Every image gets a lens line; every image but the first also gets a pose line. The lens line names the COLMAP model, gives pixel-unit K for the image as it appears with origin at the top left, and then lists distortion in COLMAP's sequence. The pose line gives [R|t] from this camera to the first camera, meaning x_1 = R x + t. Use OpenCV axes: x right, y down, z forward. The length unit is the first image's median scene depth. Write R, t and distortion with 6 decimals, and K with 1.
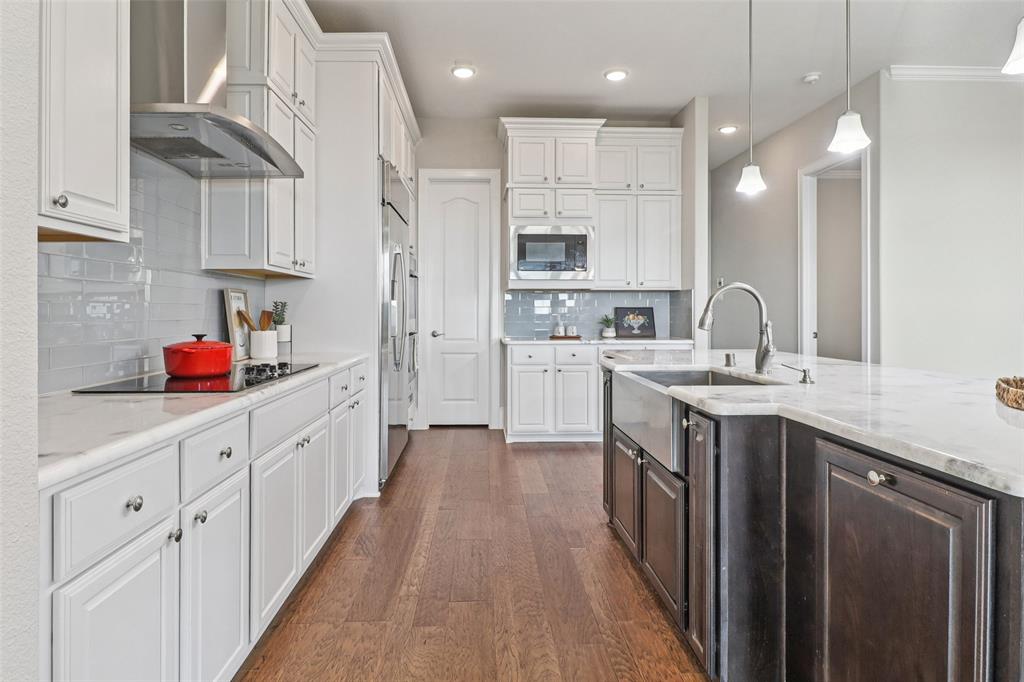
lens RADIAL K [[560.2, 0, 502.1], [0, 560.2, 310.7], [0, 0, 1]] dist [0.006637, -0.007049]
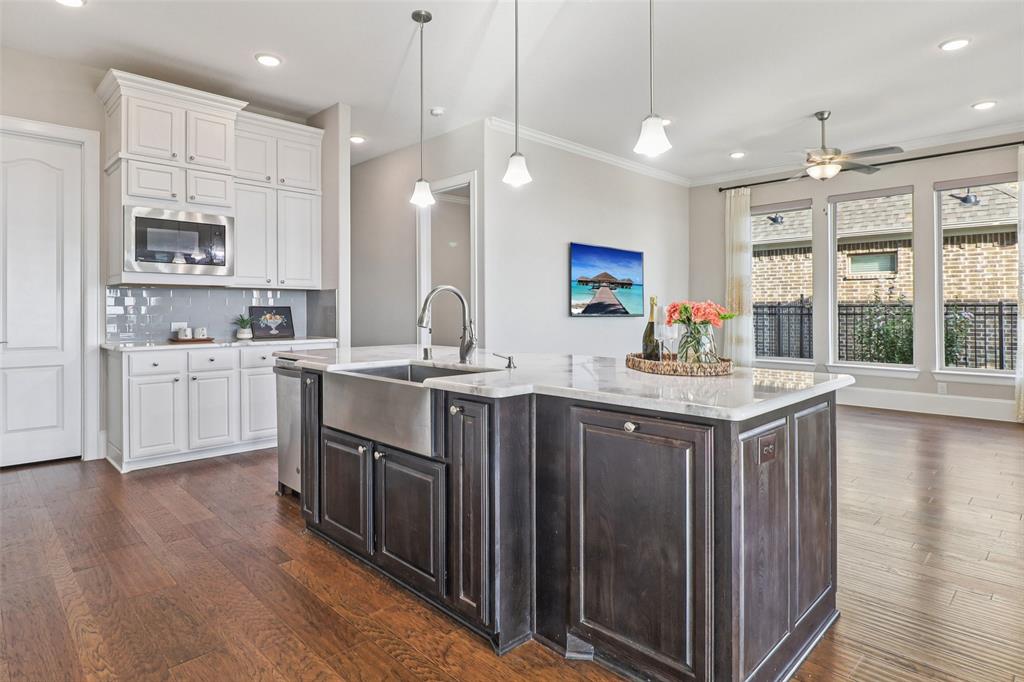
lens RADIAL K [[560.2, 0, 491.2], [0, 560.2, 313.9], [0, 0, 1]] dist [0.006637, -0.007049]
pose [[0.752500, -0.004029, 0.658580, -0.122997], [-0.000080, 0.999981, 0.006209, 0.000662], [-0.658592, -0.004725, 0.752485, 0.038092]]
